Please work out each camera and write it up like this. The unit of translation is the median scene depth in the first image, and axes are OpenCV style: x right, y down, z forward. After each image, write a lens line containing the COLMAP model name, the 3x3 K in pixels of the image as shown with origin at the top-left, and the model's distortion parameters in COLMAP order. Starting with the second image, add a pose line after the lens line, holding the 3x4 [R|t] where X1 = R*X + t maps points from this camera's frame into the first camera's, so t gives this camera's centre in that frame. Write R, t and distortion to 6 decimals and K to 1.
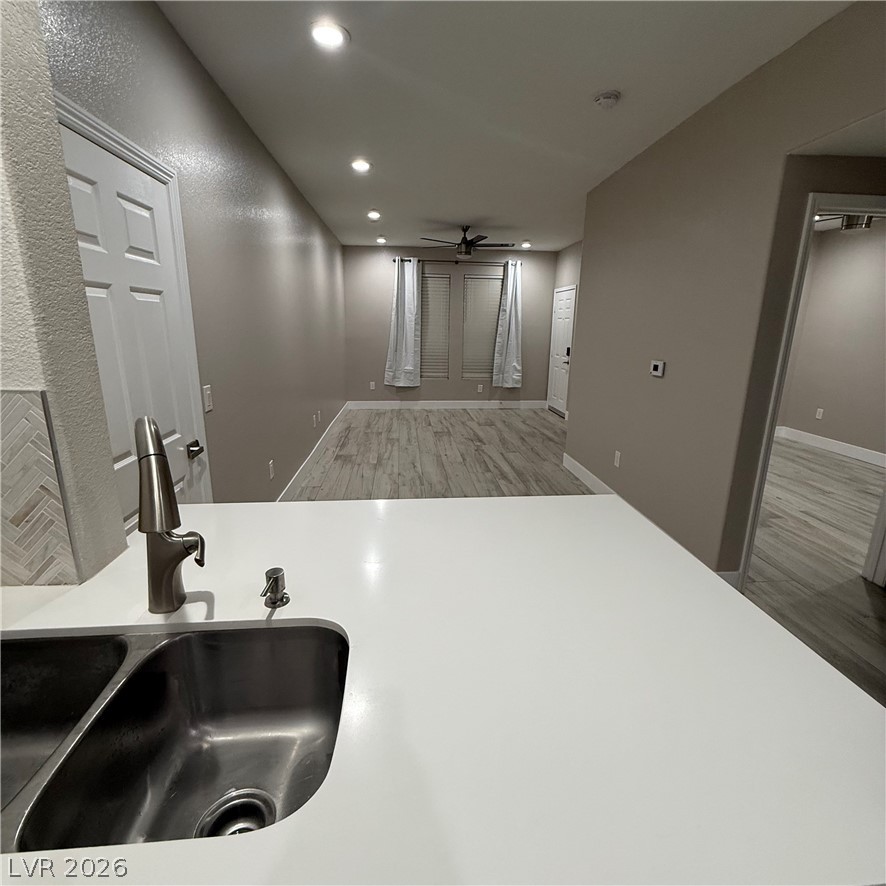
lens RADIAL K [[468.3, 0, 444.4], [0, 468.3, 438.1], [0, 0, 1]] dist [-0.002101, -0.000839]
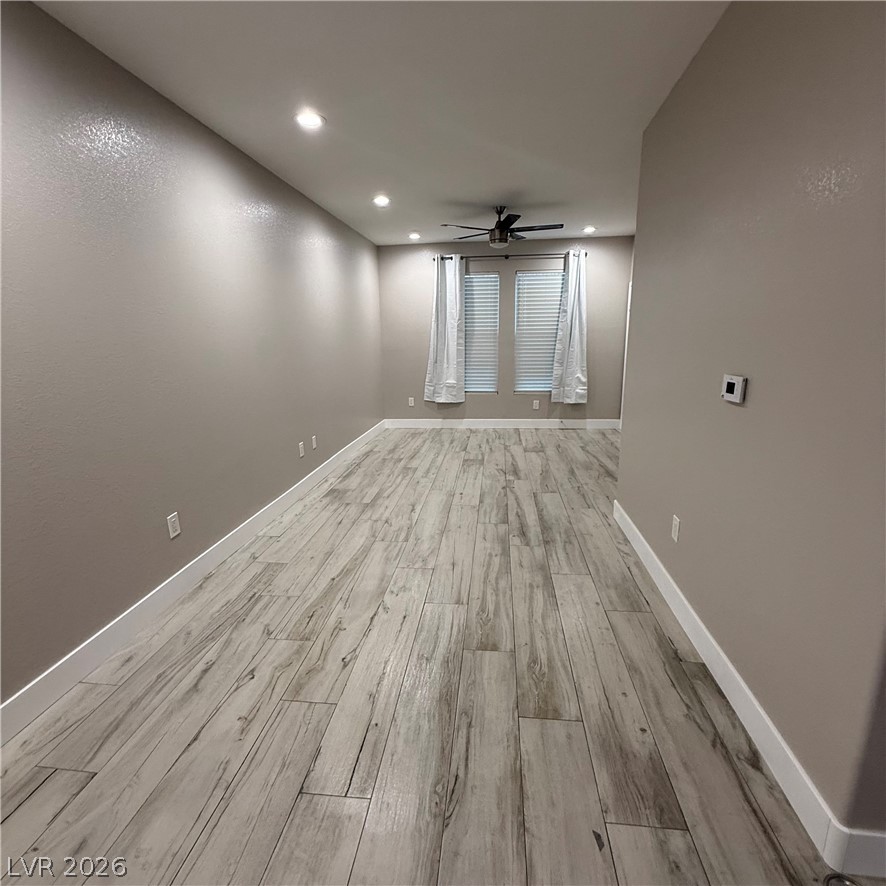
lens RADIAL K [[468.3, 0, 444.4], [0, 468.3, 438.1], [0, 0, 1]] dist [-0.002101, -0.000839]
pose [[0.979029, 0.013554, -0.203268, 0.095097], [-0.017583, 0.999683, -0.018032, -0.030441], [0.202959, 0.021228, 0.978957, 0.157274]]
